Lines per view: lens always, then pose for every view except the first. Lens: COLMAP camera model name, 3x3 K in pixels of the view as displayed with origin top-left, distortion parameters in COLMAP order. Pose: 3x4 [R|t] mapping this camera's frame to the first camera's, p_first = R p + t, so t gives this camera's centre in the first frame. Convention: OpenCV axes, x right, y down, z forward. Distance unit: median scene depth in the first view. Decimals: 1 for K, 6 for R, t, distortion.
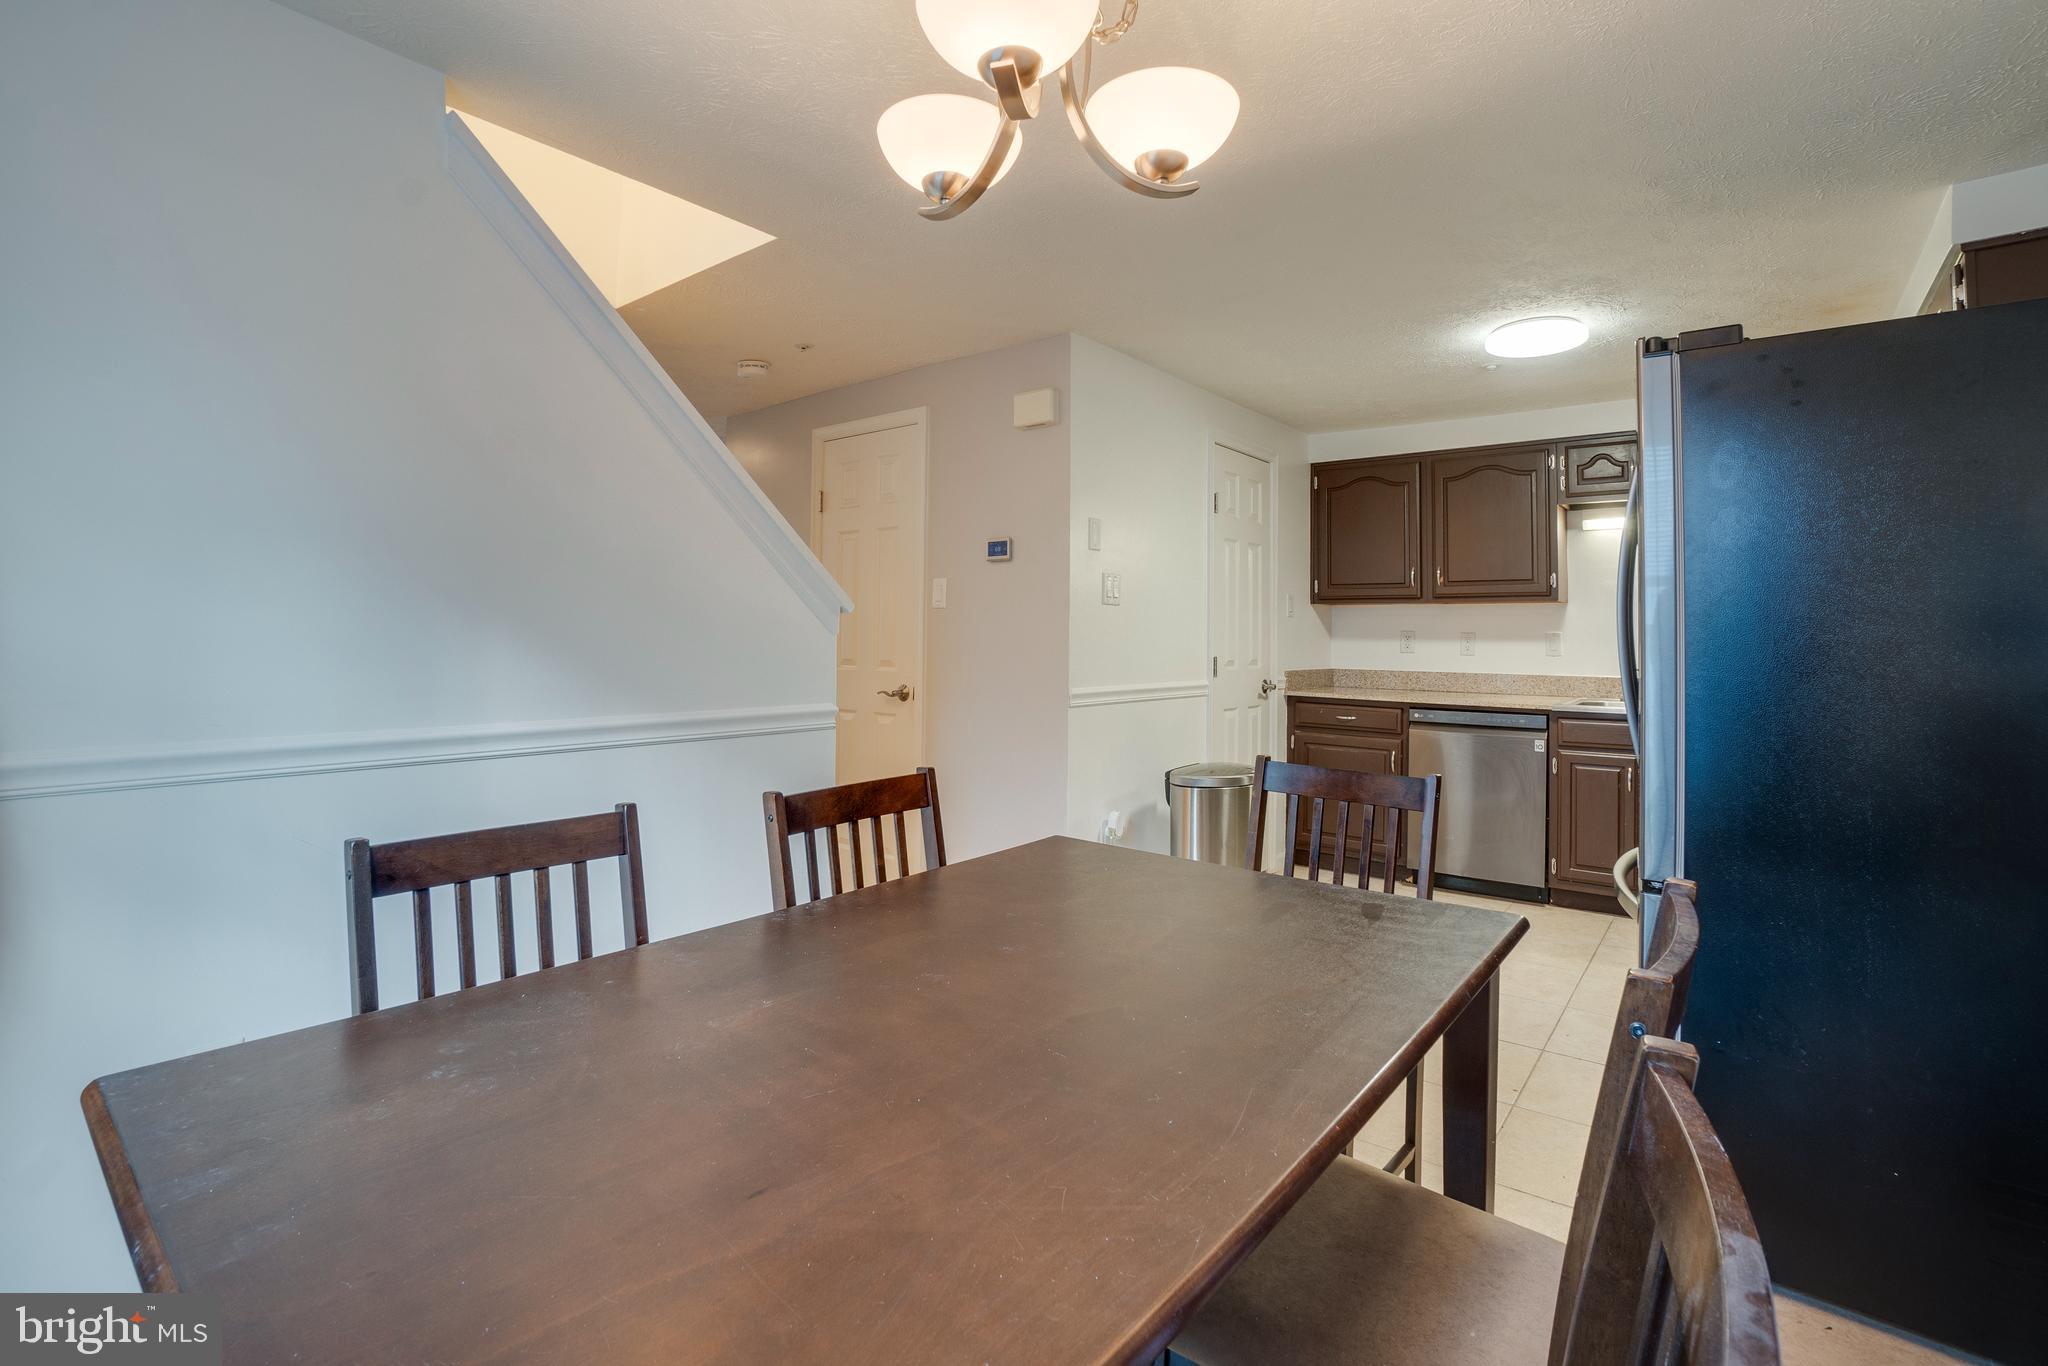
lens RADIAL K [[934.0, 0, 1032.4], [0, 934.0, 590.1], [0, 0, 1]] dist [-0.064693, 0.000085]
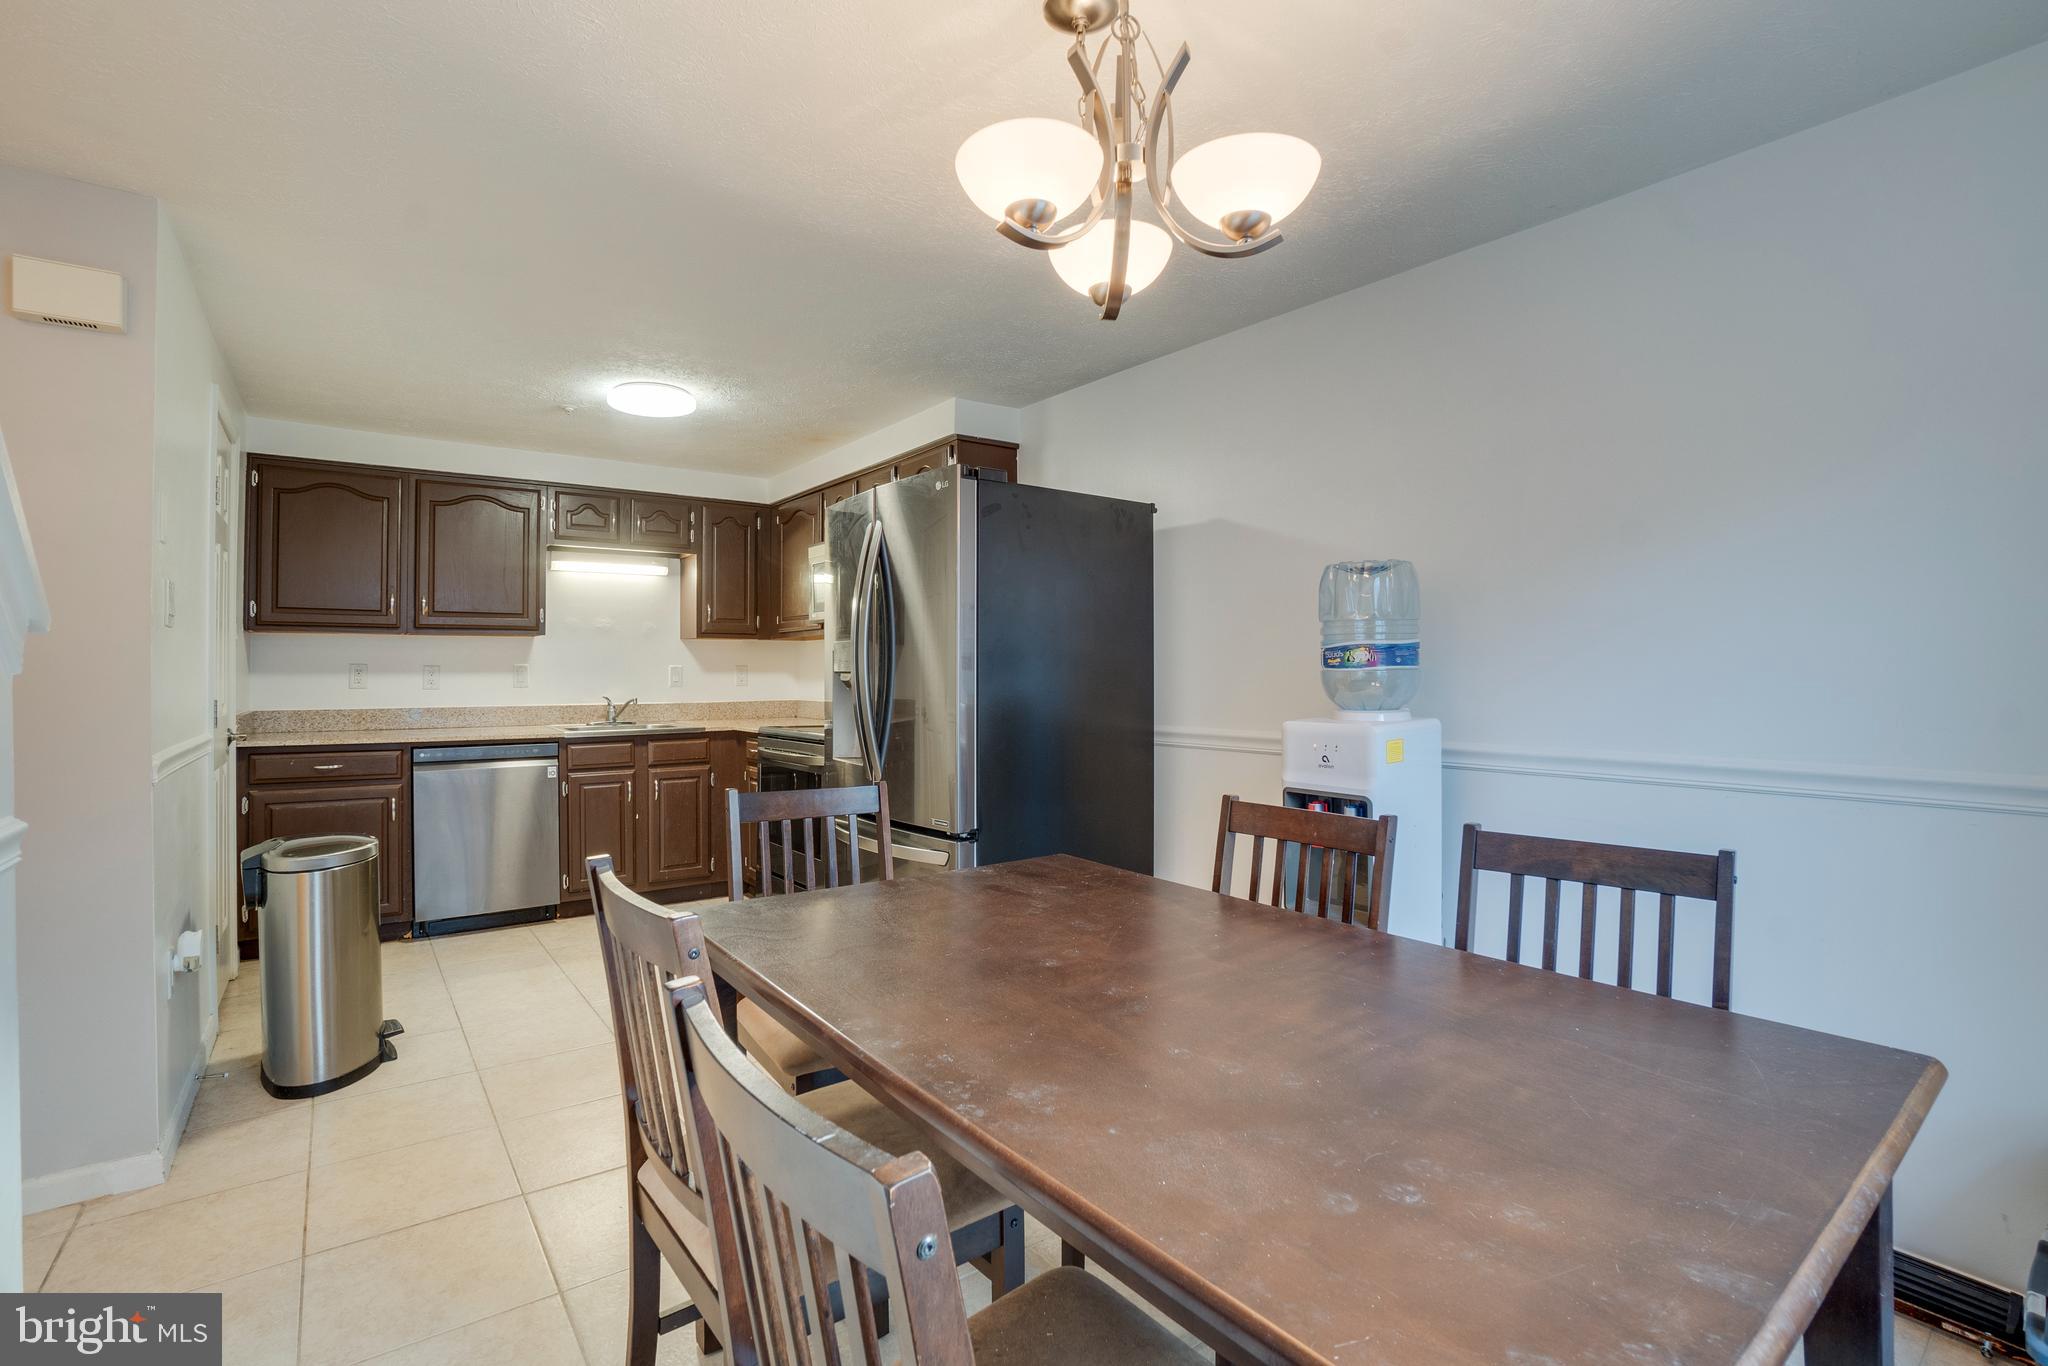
lens RADIAL K [[929.8, 0, 1021.1], [0, 929.8, 671.9], [0, 0, 1]] dist [-0.074486, 0.022720]
pose [[0.250760, -0.009866, 0.967999, -0.302128], [-0.038741, 0.999045, 0.020218, 0.010870], [-0.967274, -0.042571, 0.250138, 0.193403]]
